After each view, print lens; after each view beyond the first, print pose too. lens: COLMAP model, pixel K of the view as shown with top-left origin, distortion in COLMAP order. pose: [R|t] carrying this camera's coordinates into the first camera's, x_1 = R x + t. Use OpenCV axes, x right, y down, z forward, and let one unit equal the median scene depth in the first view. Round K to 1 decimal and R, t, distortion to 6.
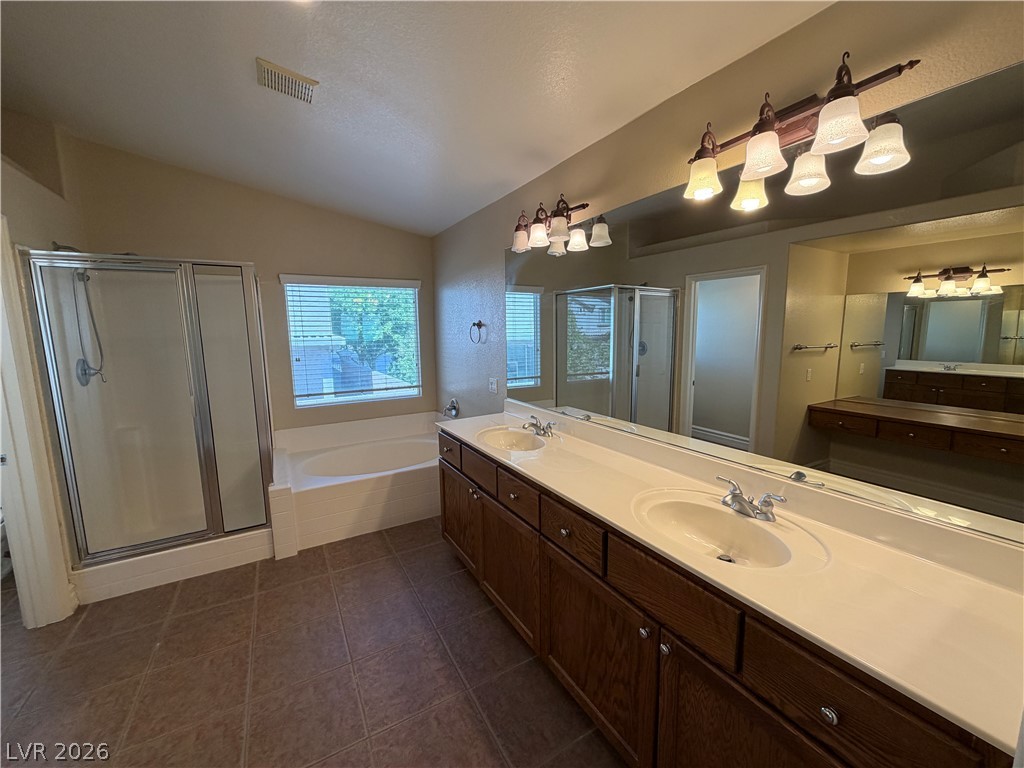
lens RADIAL K [[406.3, 0, 510.3], [0, 406.3, 383.4], [0, 0, 1]] dist [-0.000405, 0.000000]
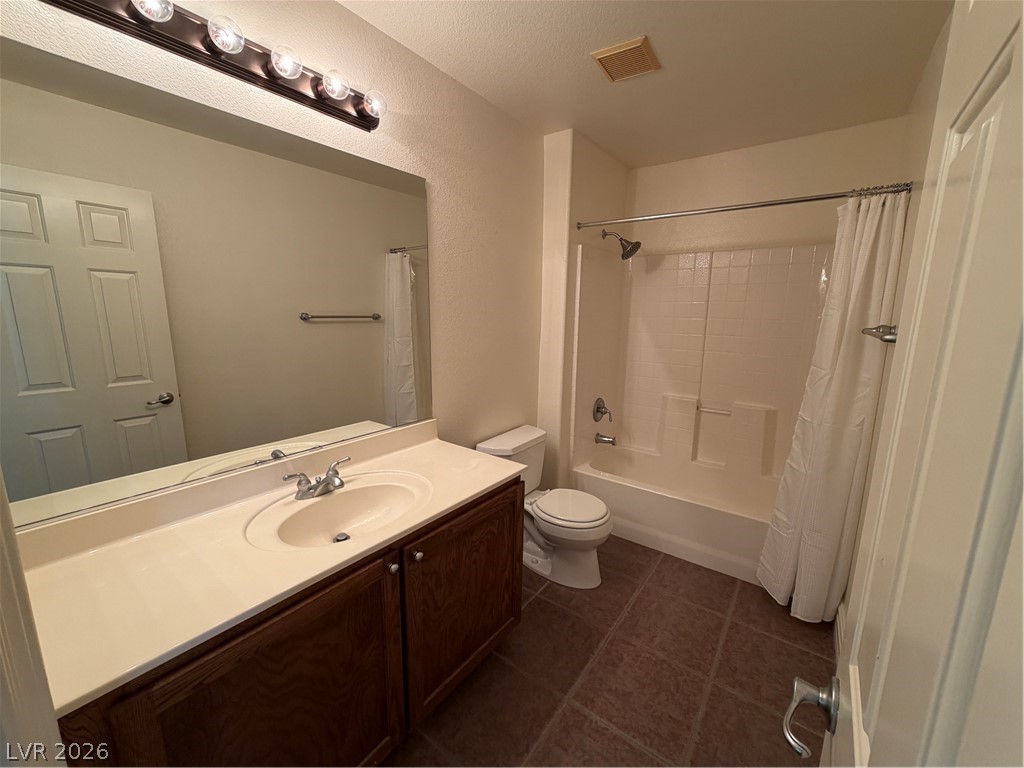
lens RADIAL K [[406.3, 0, 510.3], [0, 406.3, 383.4], [0, 0, 1]] dist [-0.000405, 0.000000]
pose [[-0.381484, -0.150162, 0.912097, -0.496442], [0.122081, 0.969890, 0.210737, -0.106913], [-0.916278, 0.191743, -0.351665, 0.875815]]
